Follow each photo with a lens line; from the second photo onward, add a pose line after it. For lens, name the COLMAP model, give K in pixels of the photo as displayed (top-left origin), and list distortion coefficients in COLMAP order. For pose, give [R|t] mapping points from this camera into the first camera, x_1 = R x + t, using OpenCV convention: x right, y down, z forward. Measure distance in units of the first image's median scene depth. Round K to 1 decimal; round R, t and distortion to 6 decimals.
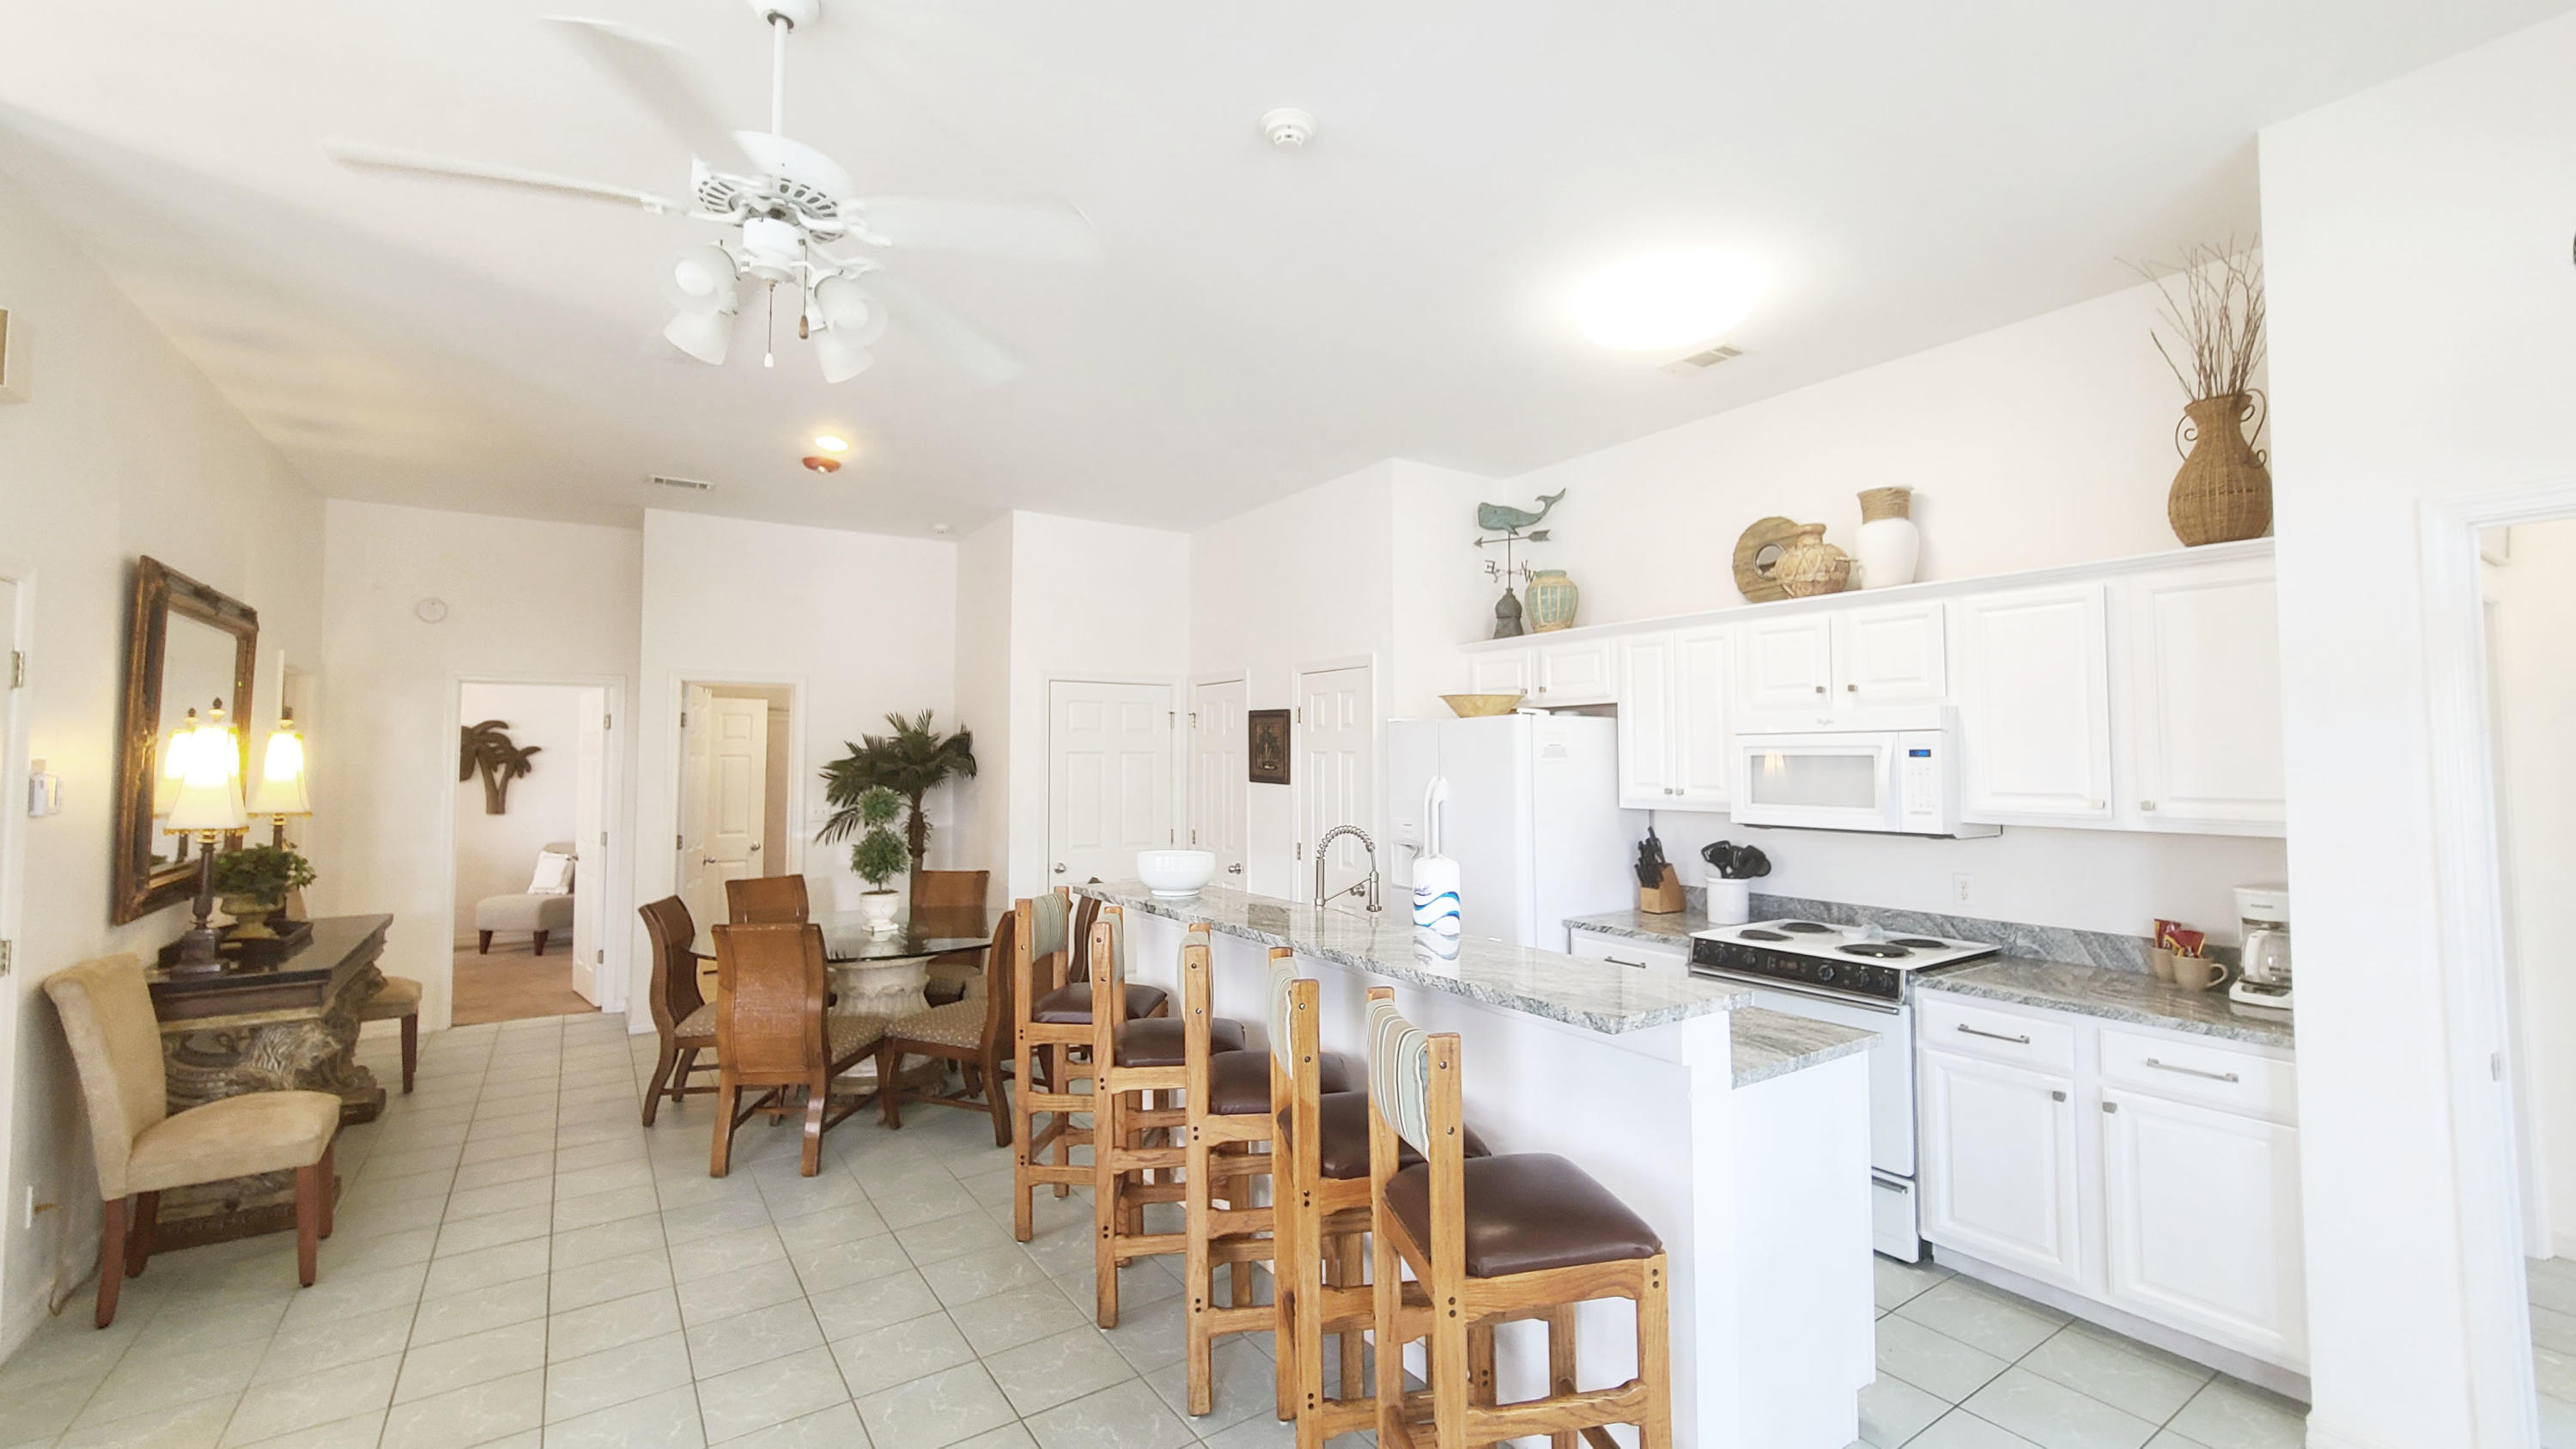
lens RADIAL K [[1059.5, 0, 1309.8], [0, 1059.5, 715.6], [0, 0, 1]] dist [0.000834, -0.002669]
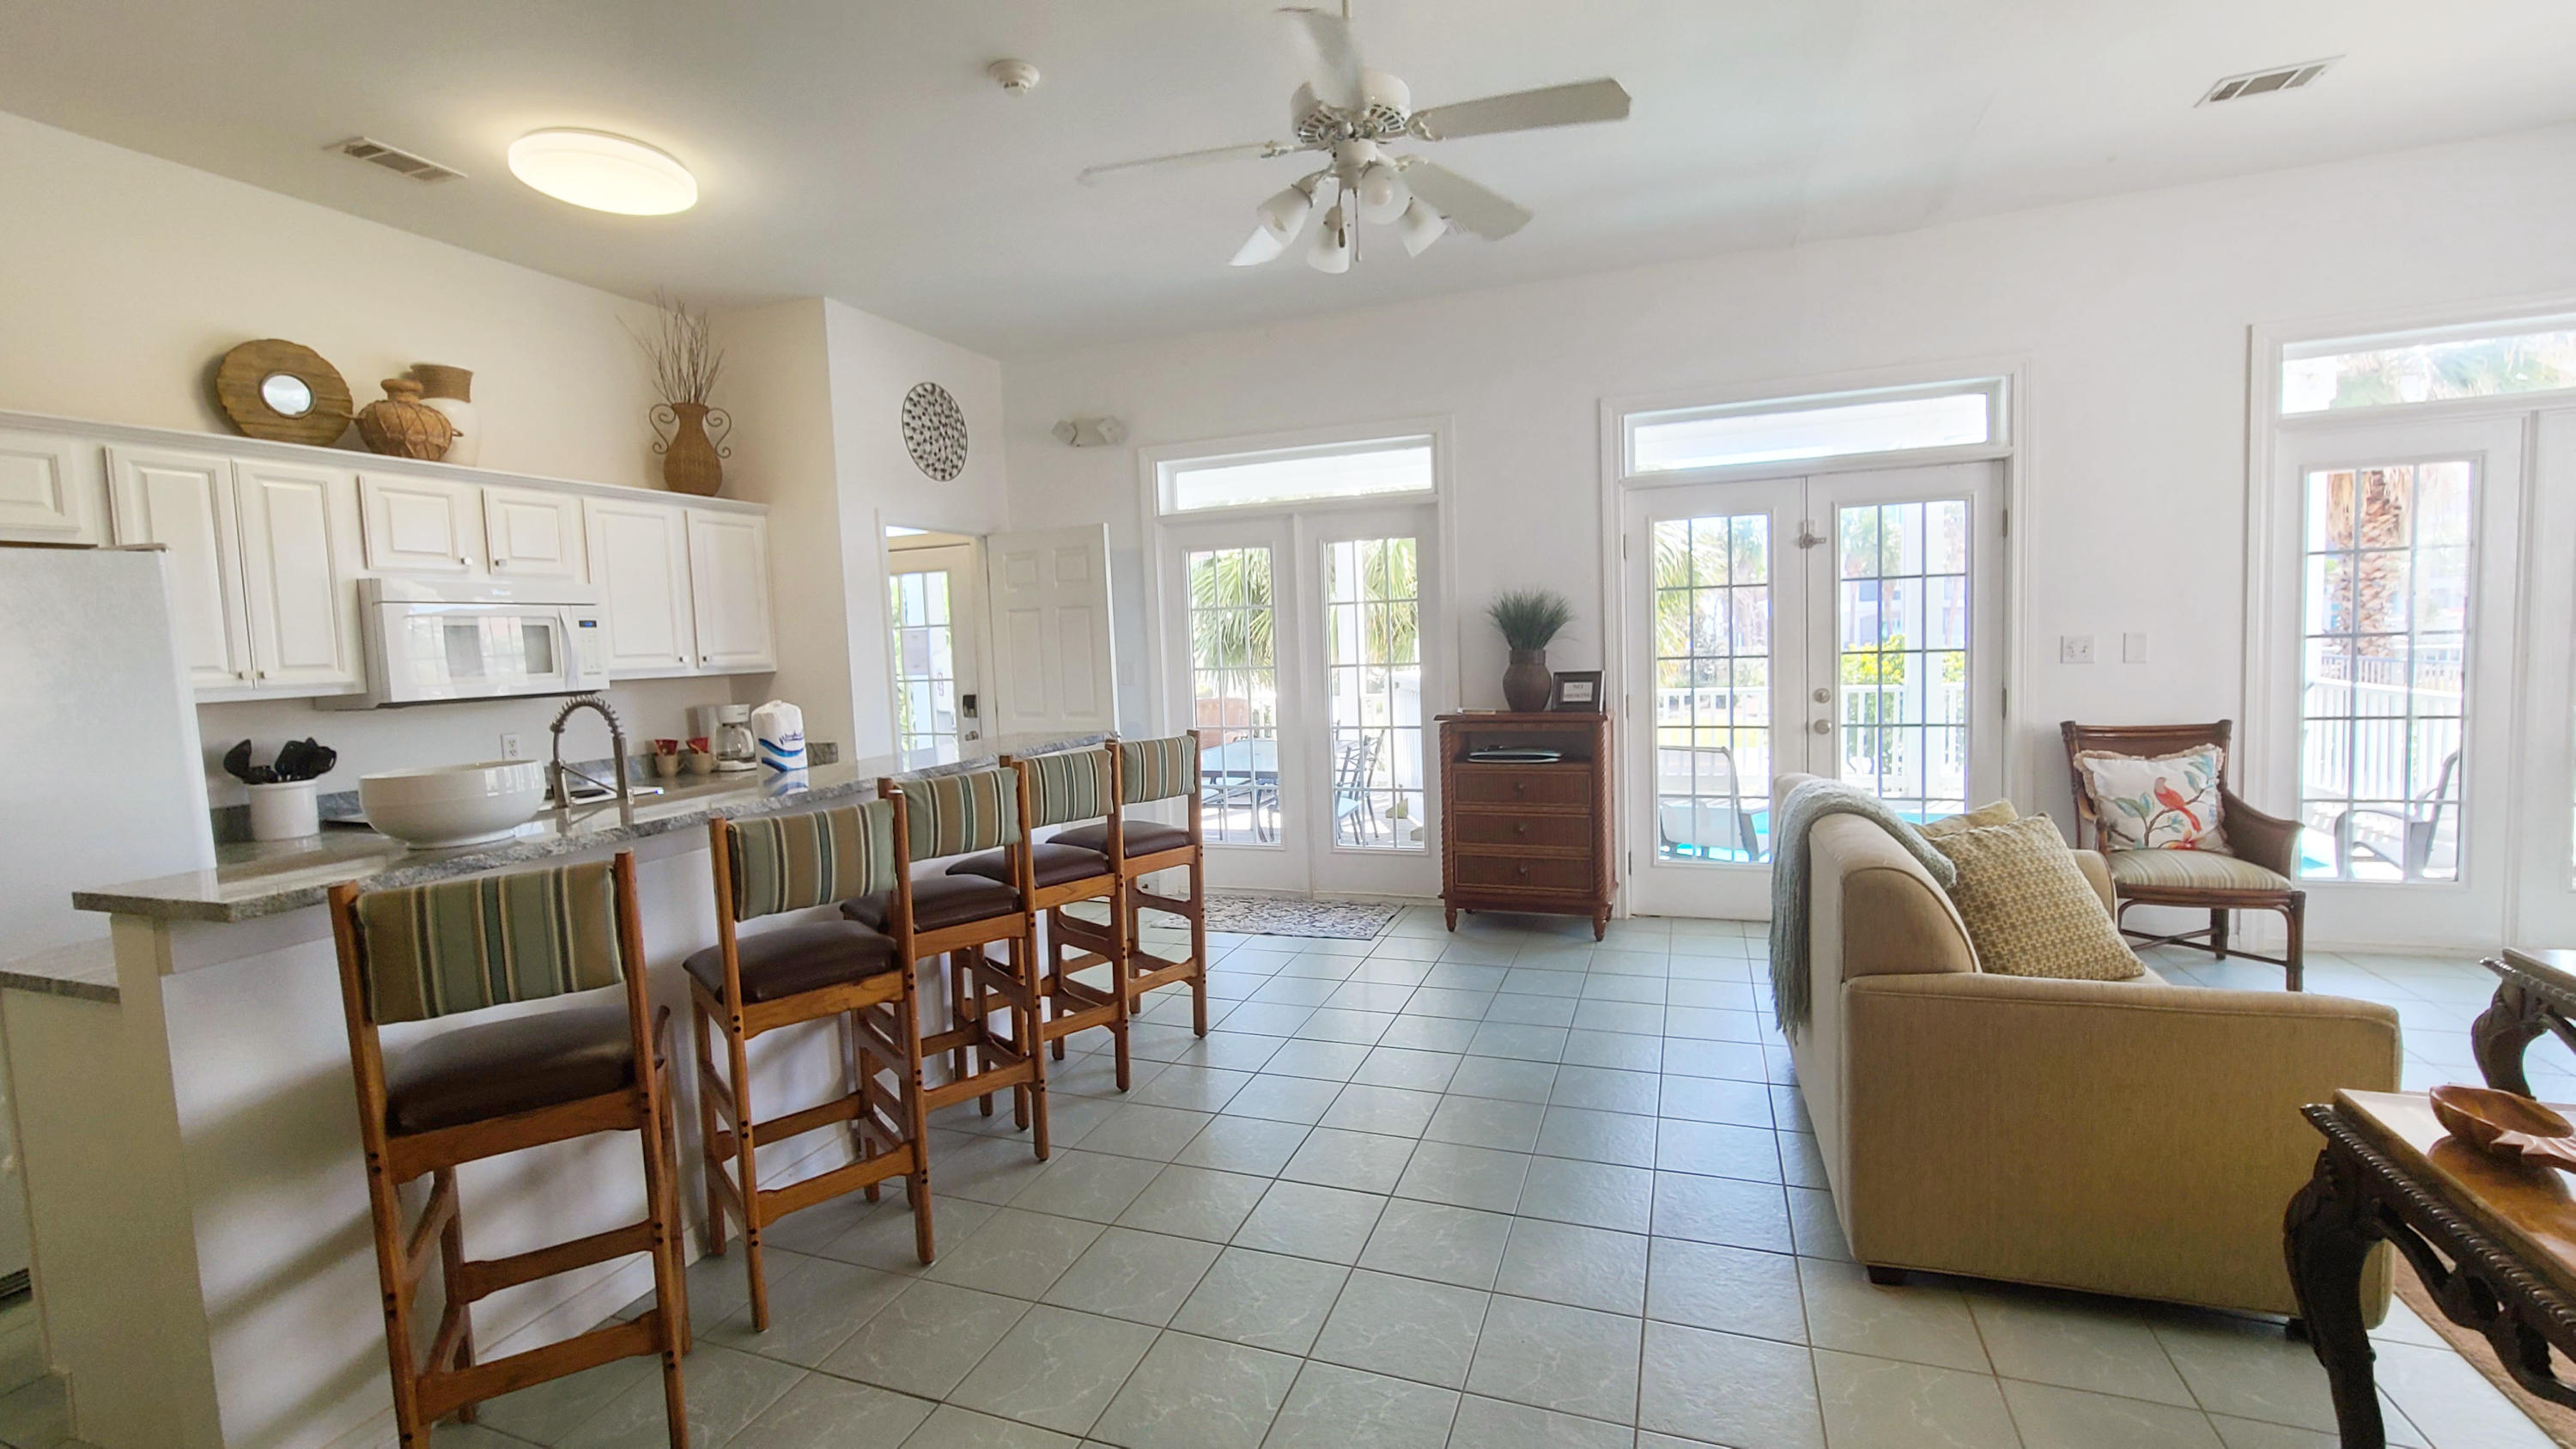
lens RADIAL K [[1059.5, 0, 1292.0], [0, 1059.5, 715.4], [0, 0, 1]] dist [0.000834, -0.002669]
pose [[-0.569872, -0.033460, 0.821052, -0.786981], [0.013854, 0.998637, 0.050313, 0.081515], [-0.821617, 0.040047, -0.568632, 0.936379]]
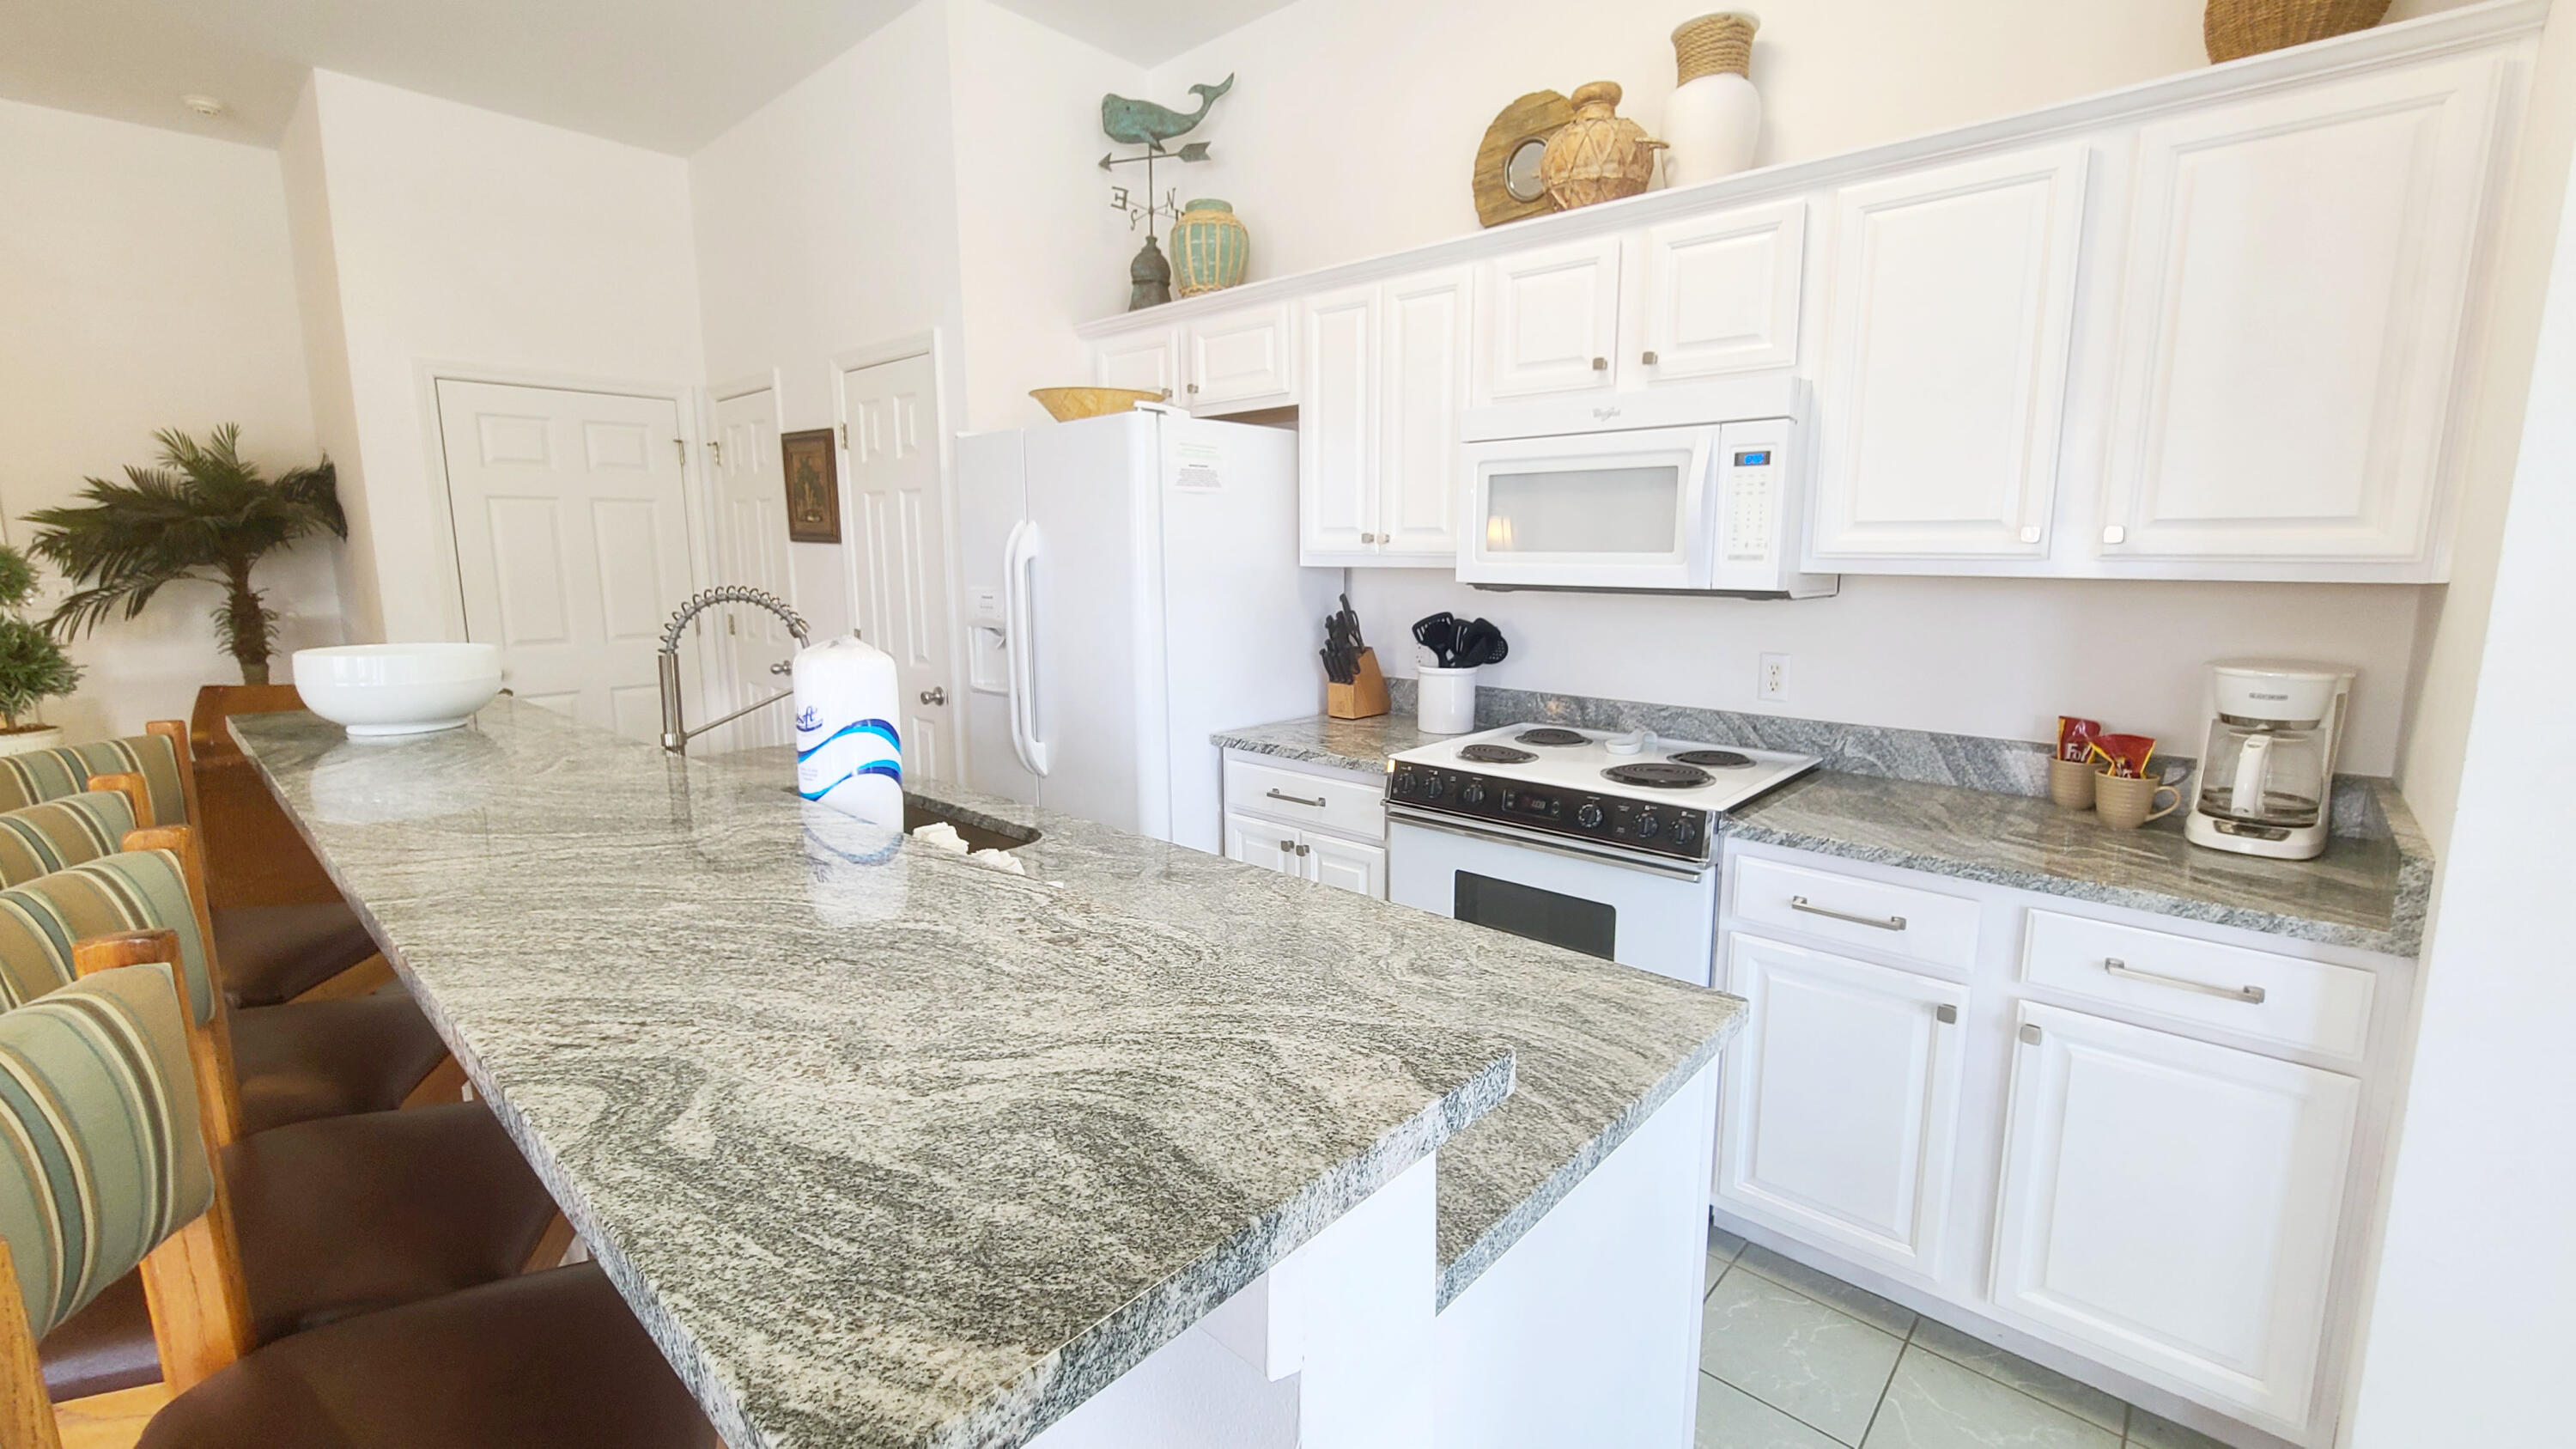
lens RADIAL K [[1059.5, 0, 1299.0], [0, 1059.5, 722.6], [0, 0, 1]] dist [0.000834, -0.002669]
pose [[0.972545, -0.038335, 0.229538, 0.160921], [-0.009137, 0.979288, 0.202264, 0.057485], [-0.232538, -0.198808, 0.952051, 0.409520]]
